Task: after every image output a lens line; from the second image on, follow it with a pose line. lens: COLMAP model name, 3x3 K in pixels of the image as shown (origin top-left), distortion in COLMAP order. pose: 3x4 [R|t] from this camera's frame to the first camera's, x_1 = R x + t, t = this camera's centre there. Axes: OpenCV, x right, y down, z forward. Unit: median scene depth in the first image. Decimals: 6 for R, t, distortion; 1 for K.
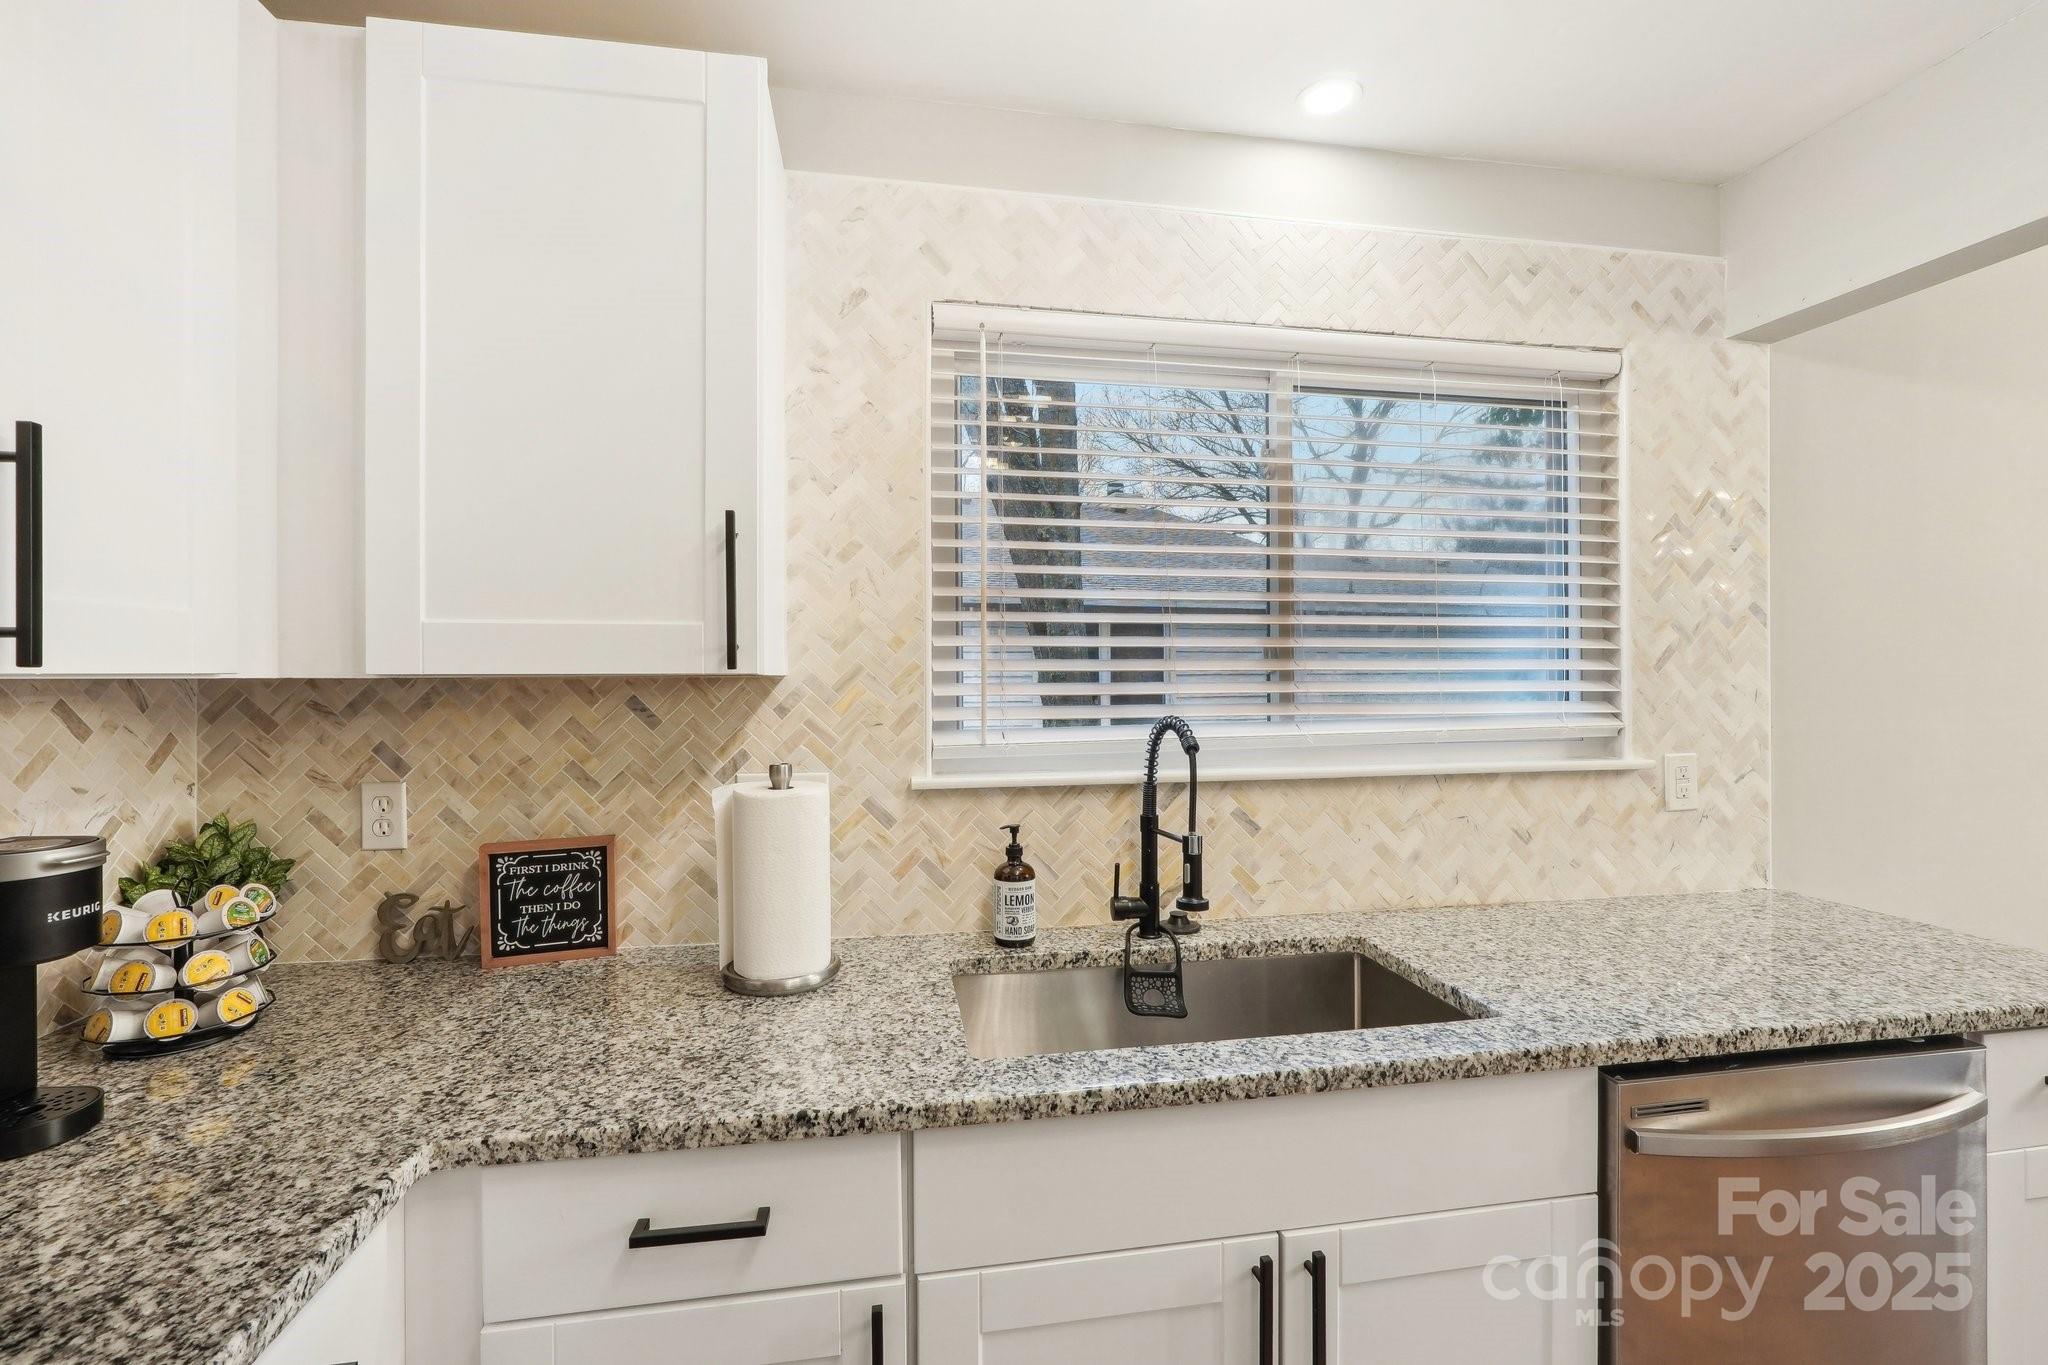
lens RADIAL K [[878.1, 0, 1027.5], [0, 878.1, 675.4], [0, 0, 1]] dist [-0.018180, 0.007007]
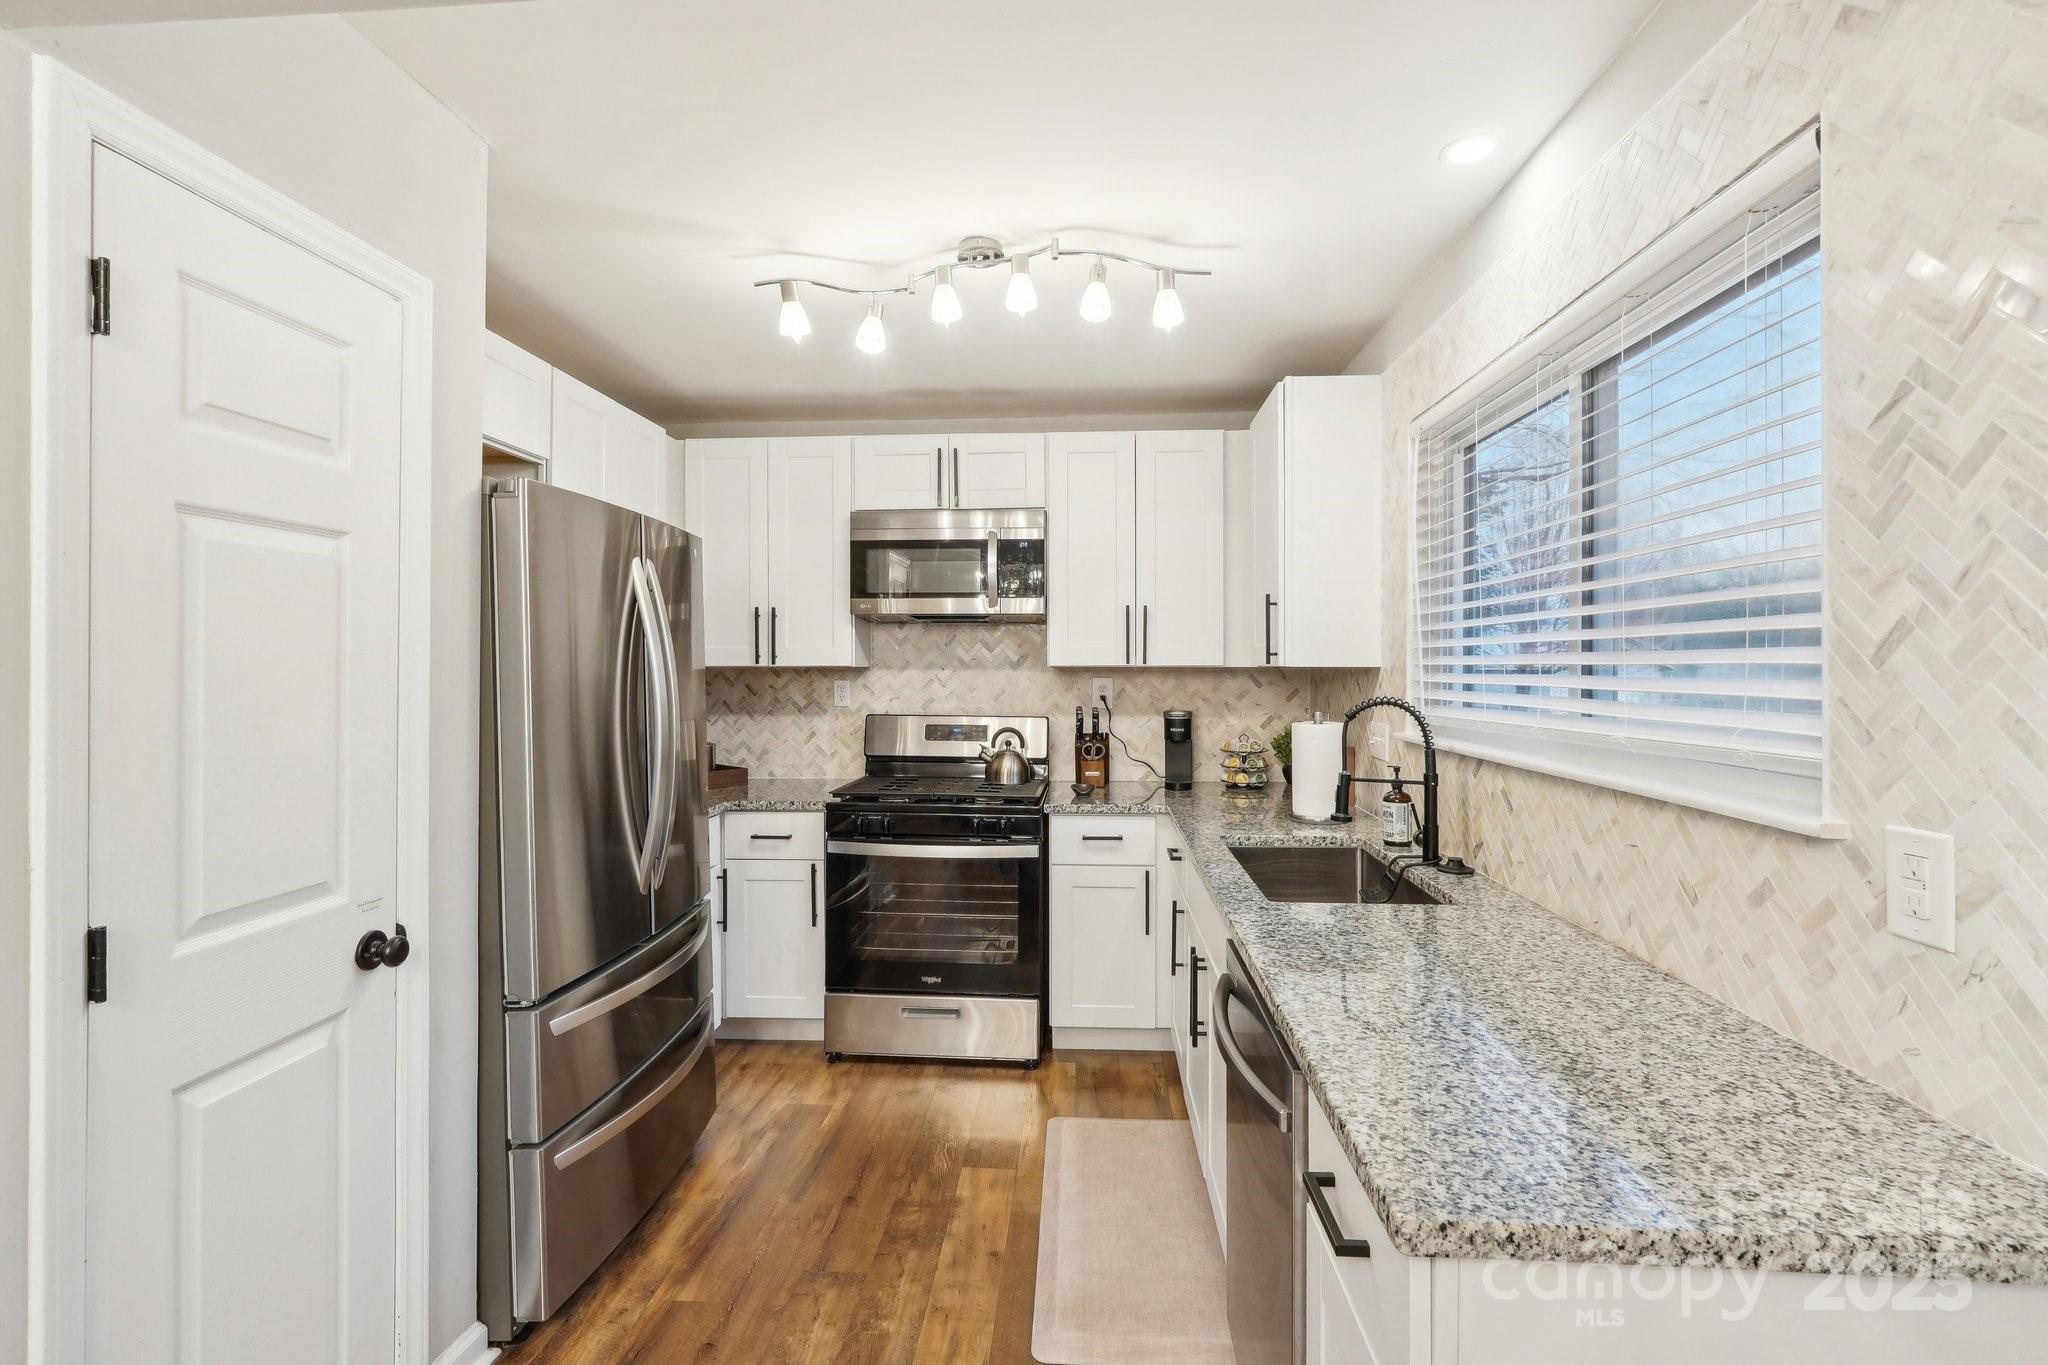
lens RADIAL K [[926.9, 0, 1029.6], [0, 926.9, 669.4], [0, 0, 1]] dist [-0.003345, 0.000937]
pose [[-0.226767, 0.007913, -0.973917, 1.627549], [0.001518, 0.999969, 0.007771, -0.009810], [0.973948, 0.000284, -0.226772, 0.723688]]
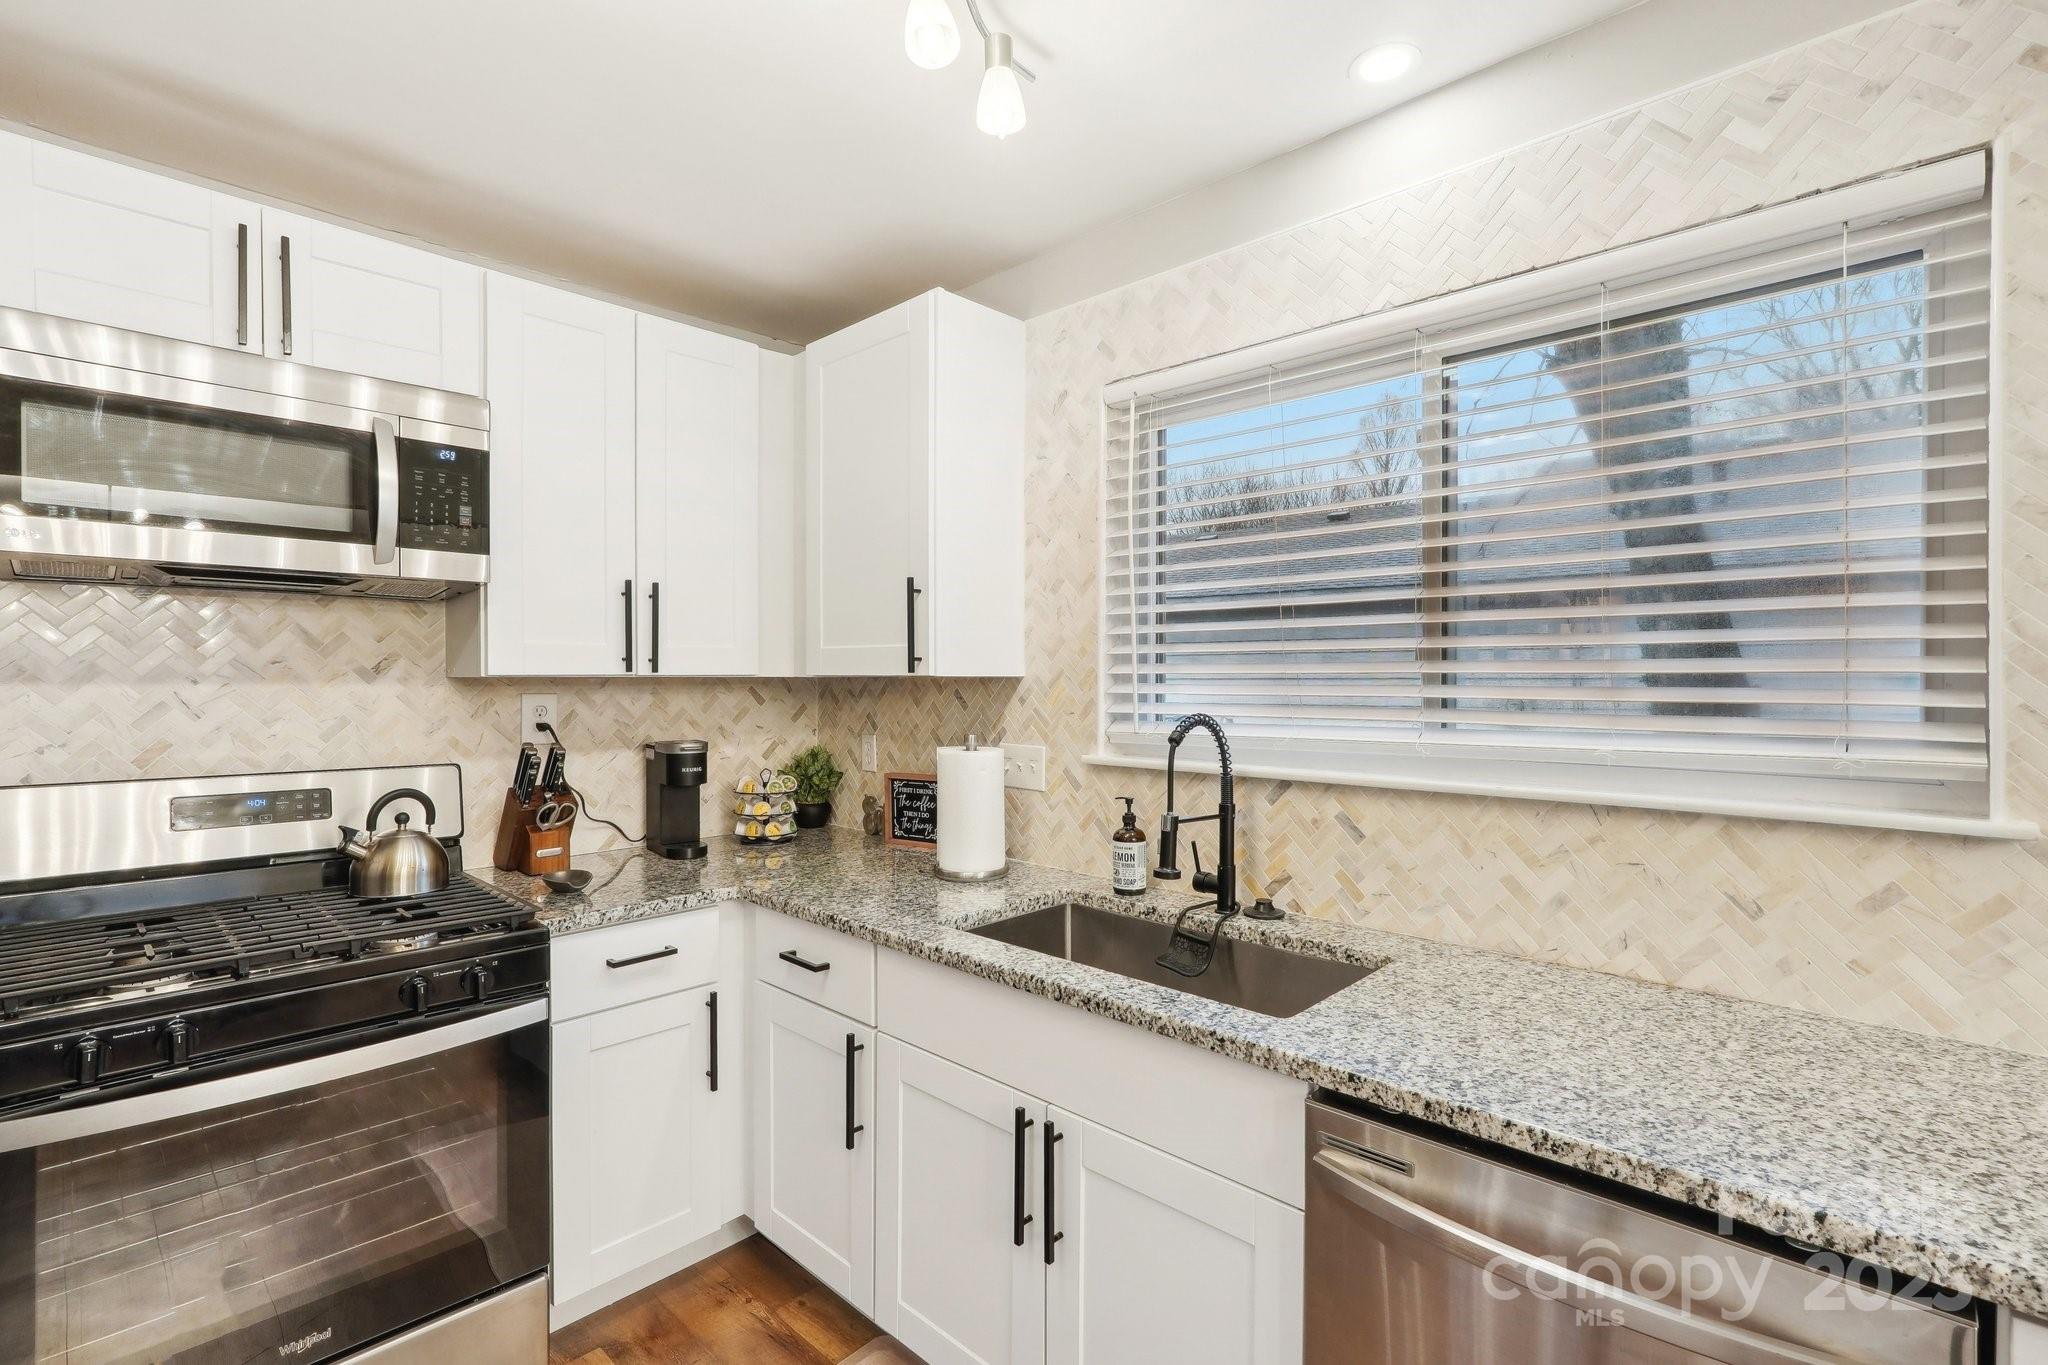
lens RADIAL K [[931.6, 0, 1034.1], [0, 931.6, 676.8], [0, 0, 1]] dist [-0.003763, 0.000756]
pose [[0.604031, 0.004653, -0.796947, 0.926286], [-0.001825, 0.999988, 0.004455, -0.005959], [0.796958, -0.001236, 0.604033, 0.092591]]
